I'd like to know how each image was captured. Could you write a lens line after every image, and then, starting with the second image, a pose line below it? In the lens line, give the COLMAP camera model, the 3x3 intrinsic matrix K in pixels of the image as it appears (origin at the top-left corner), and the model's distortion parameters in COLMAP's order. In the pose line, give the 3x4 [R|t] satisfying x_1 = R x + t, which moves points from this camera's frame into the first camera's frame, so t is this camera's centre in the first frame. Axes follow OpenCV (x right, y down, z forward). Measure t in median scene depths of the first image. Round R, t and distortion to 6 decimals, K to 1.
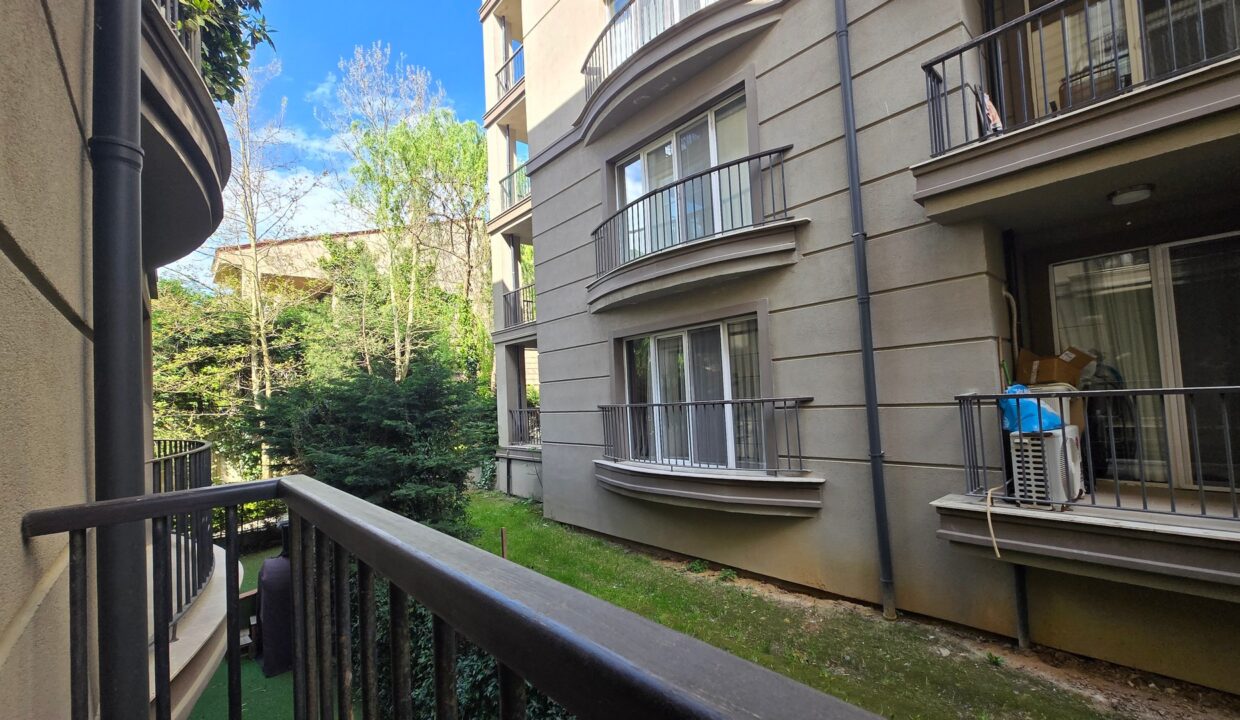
lens RADIAL K [[487.3, 0, 623.2], [0, 487.3, 372.1], [0, 0, 1]] dist [-0.001580, -0.000117]
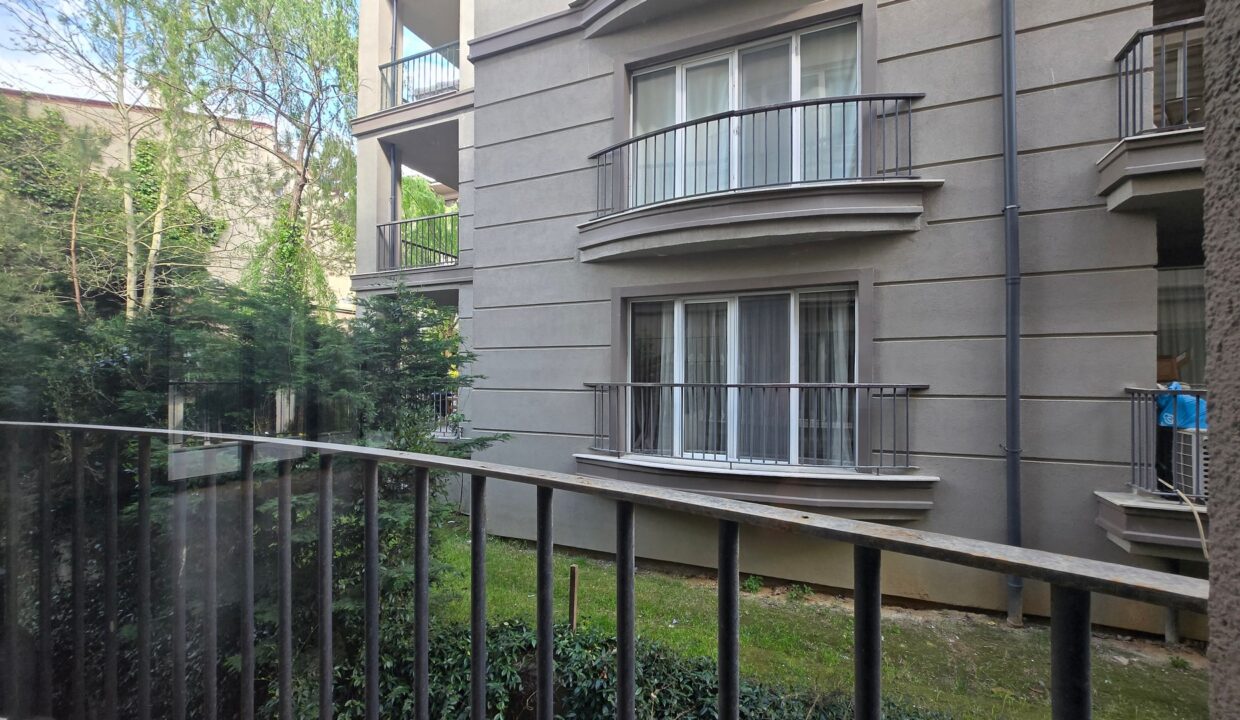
lens RADIAL K [[496.2, 0, 649.1], [0, 496.2, 368.1], [0, 0, 1]] dist [-0.001691, -0.000800]
pose [[0.907047, 0.059156, 0.416853, -0.376479], [-0.069669, 0.997520, 0.010036, 0.039844], [-0.415225, -0.038145, 0.908919, 0.329760]]
